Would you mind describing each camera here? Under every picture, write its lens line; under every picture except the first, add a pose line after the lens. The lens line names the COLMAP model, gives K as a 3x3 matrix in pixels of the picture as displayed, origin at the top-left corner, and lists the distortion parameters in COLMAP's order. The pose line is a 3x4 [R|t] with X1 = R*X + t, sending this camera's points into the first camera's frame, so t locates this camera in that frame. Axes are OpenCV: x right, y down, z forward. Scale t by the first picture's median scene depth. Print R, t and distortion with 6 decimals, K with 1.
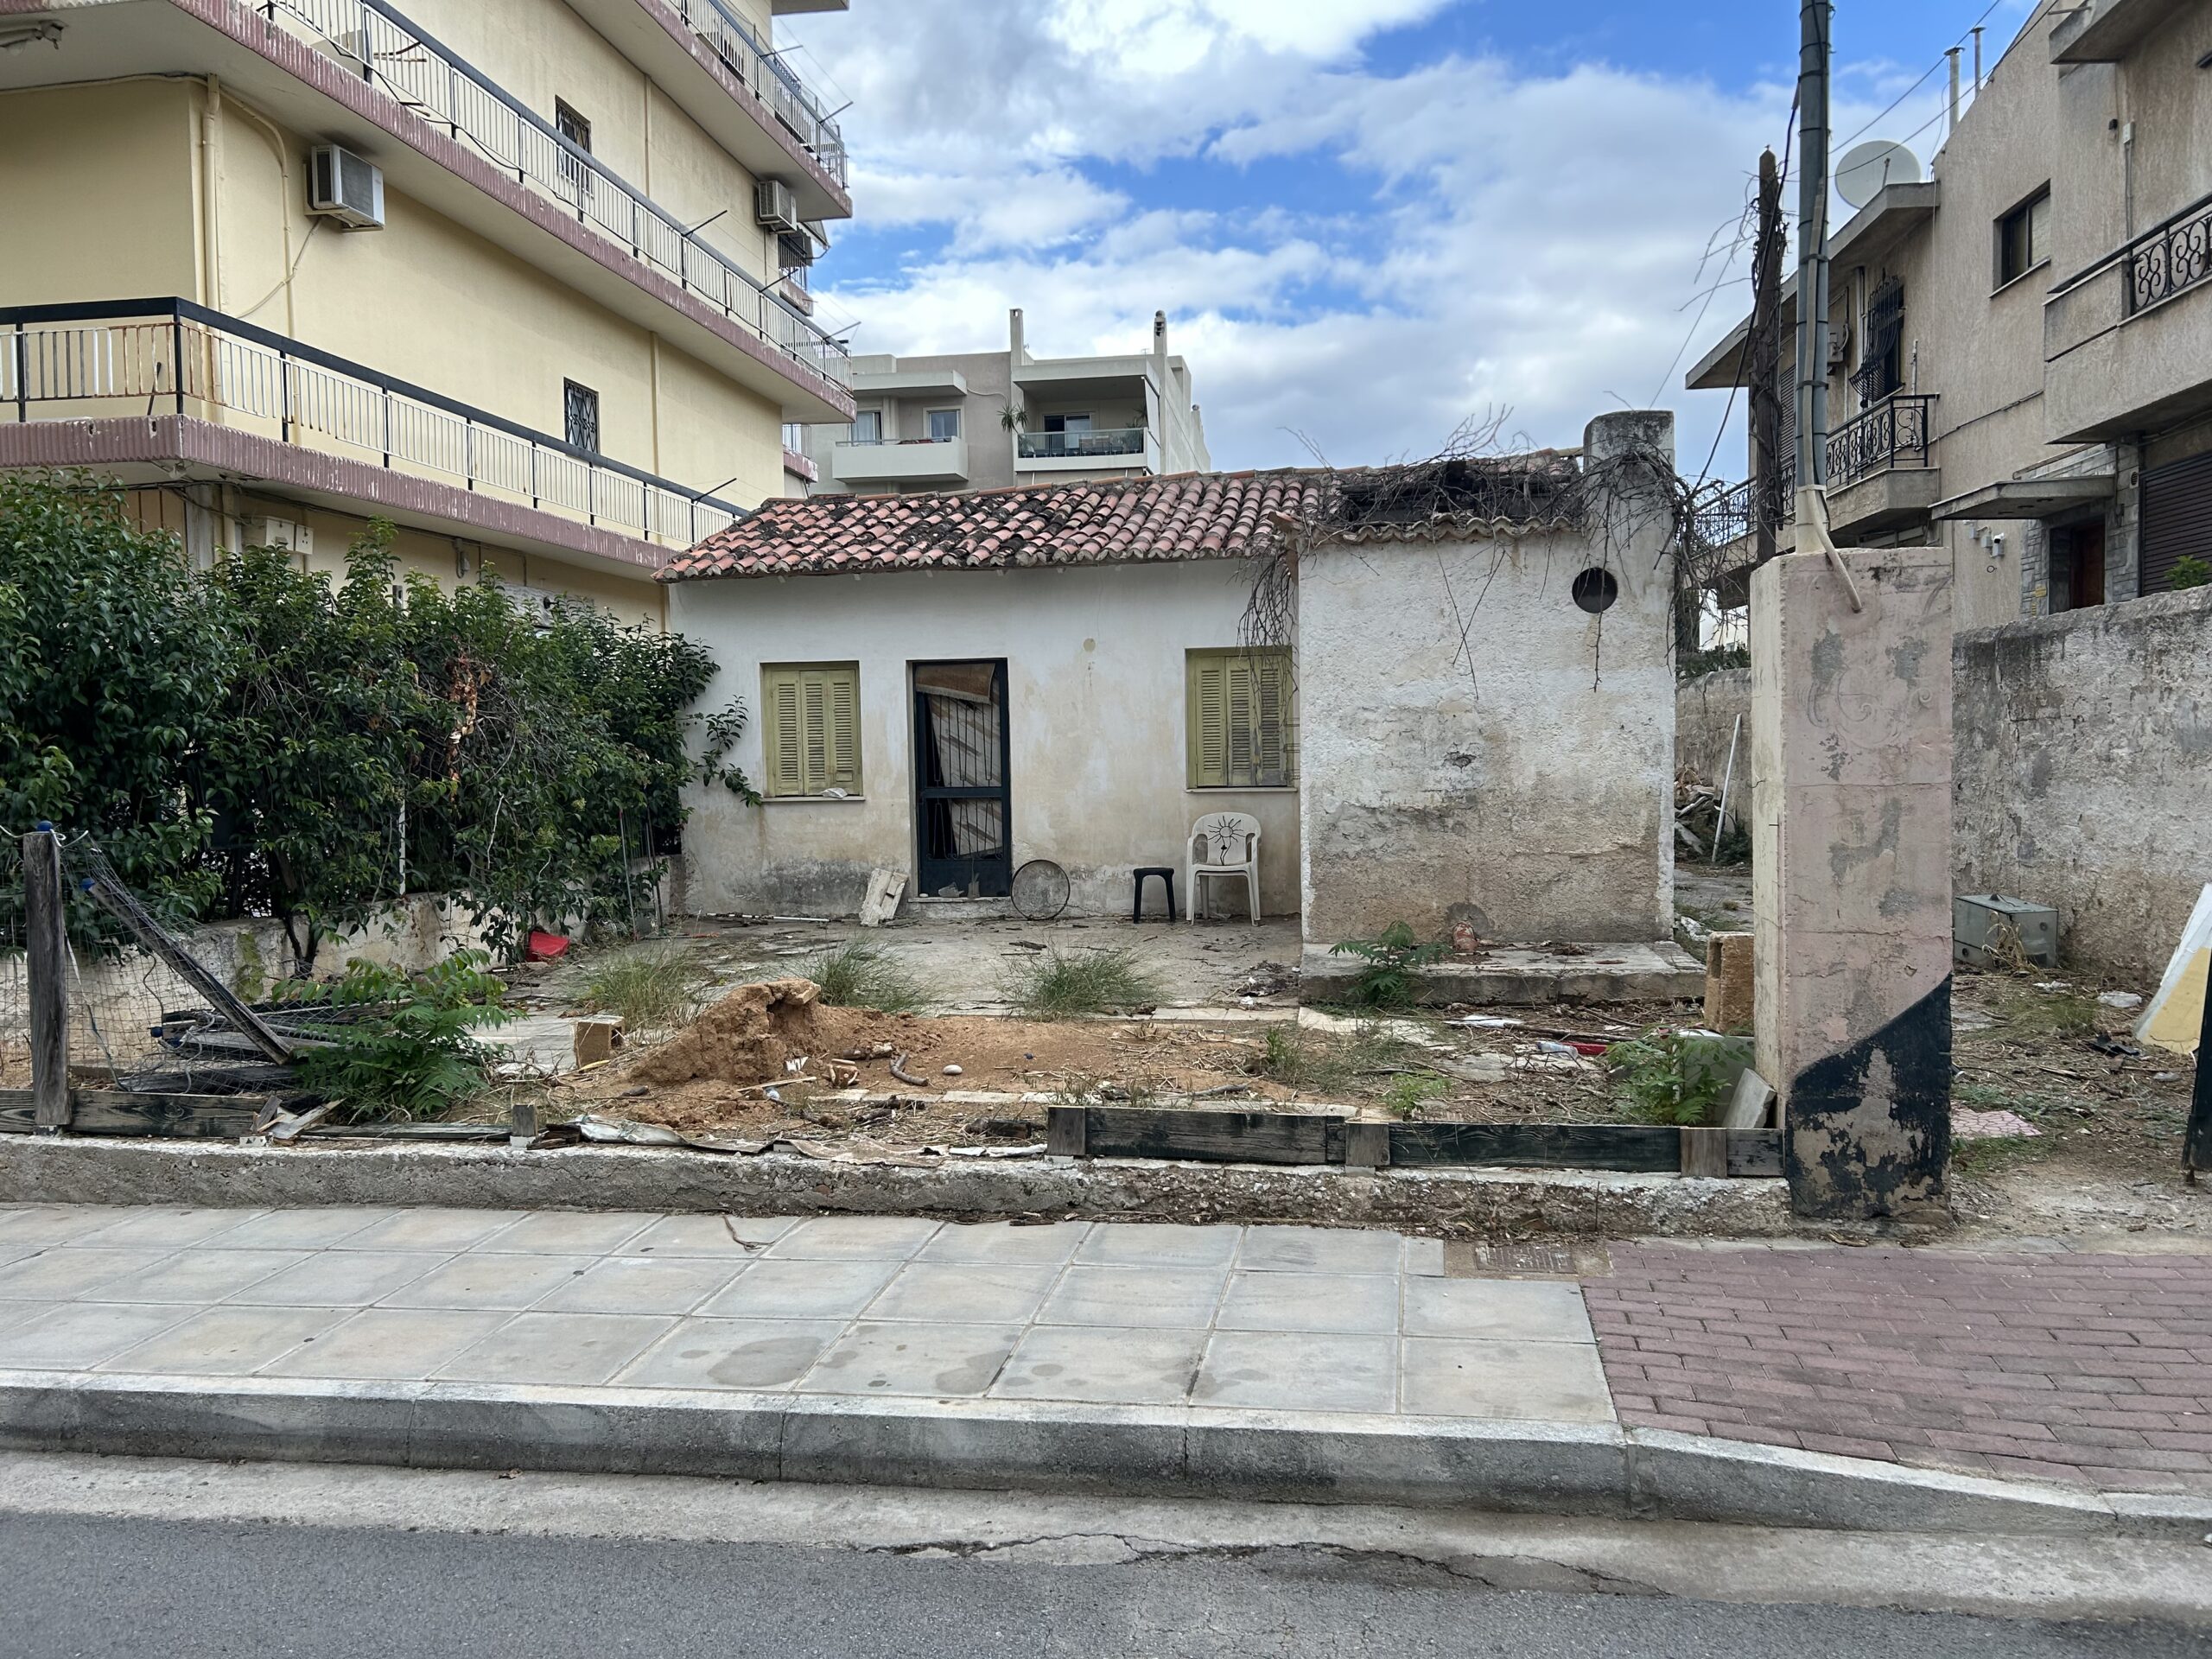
lens RADIAL K [[1665.1, 0, 1087.8], [0, 1665.1, 827.0], [0, 0, 1]] dist [-0.001352, -0.016598]
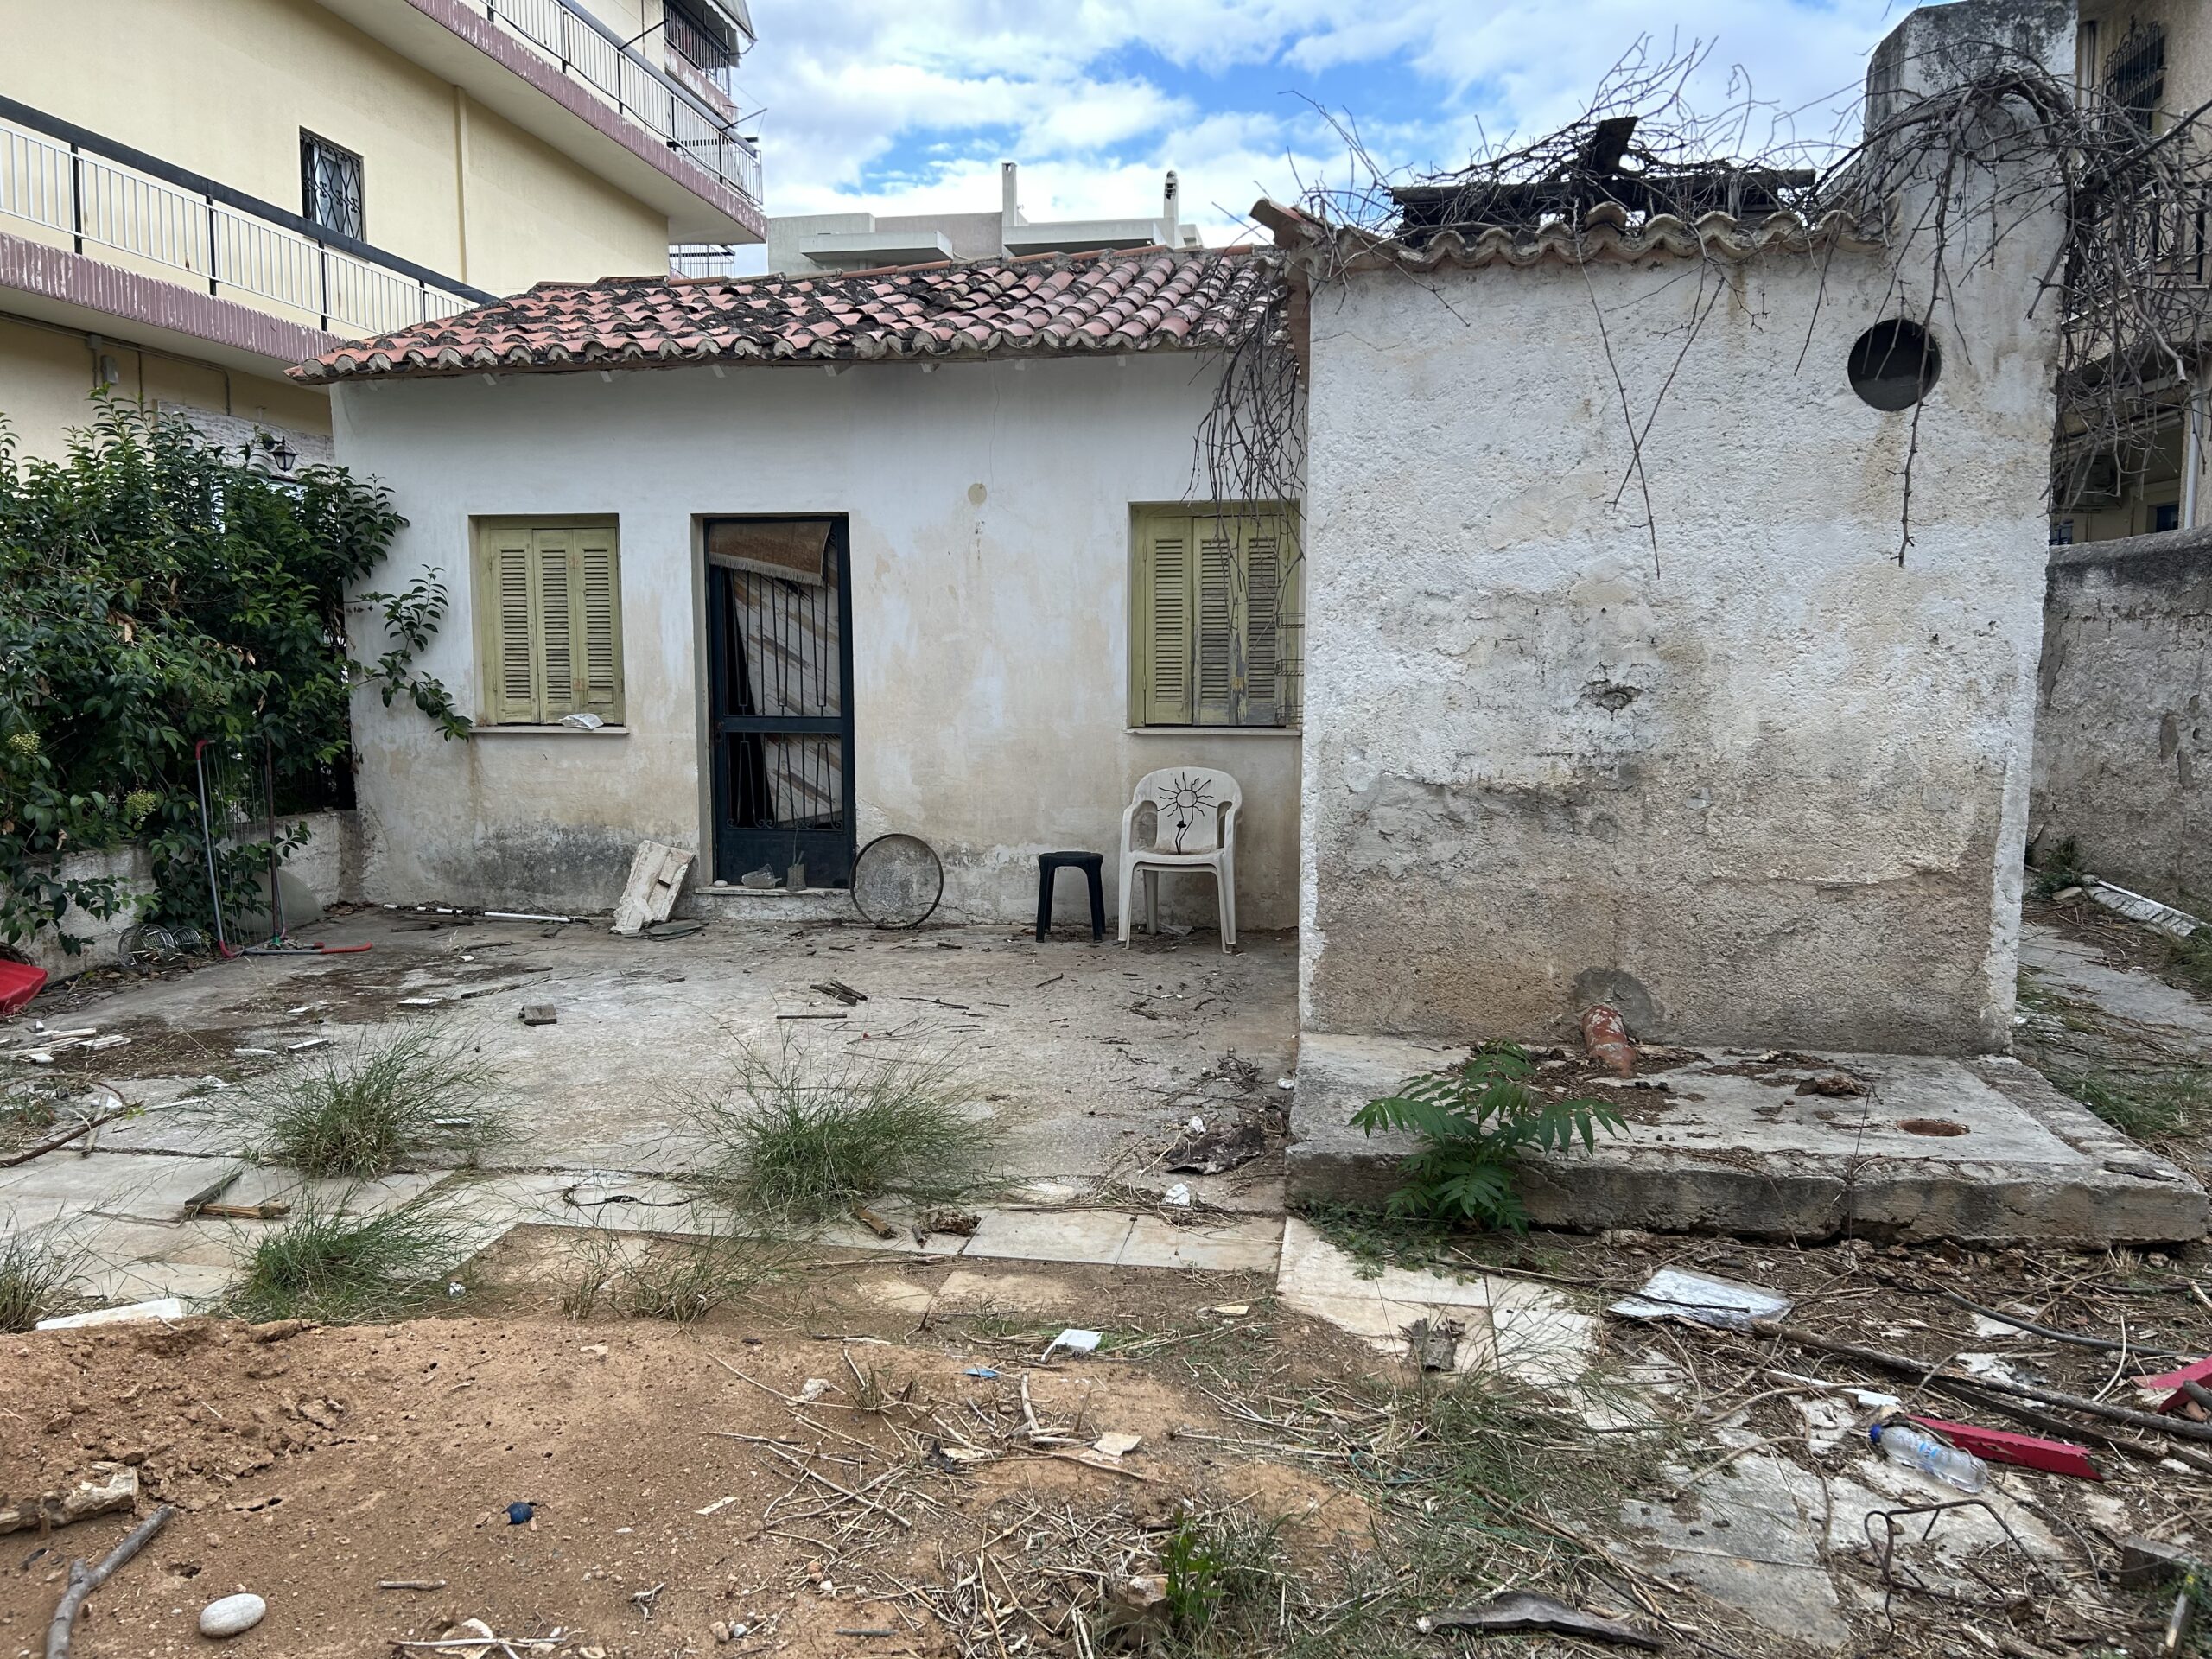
lens RADIAL K [[1665.1, 0, 1120.8], [0, 1665.1, 834.7], [0, 0, 1]] dist [-0.001352, -0.016598]
pose [[0.999747, 0.018770, 0.012416, 0.050776], [-0.019452, 0.998171, 0.057243, -0.018652], [-0.011319, -0.057470, 0.998283, 0.374287]]
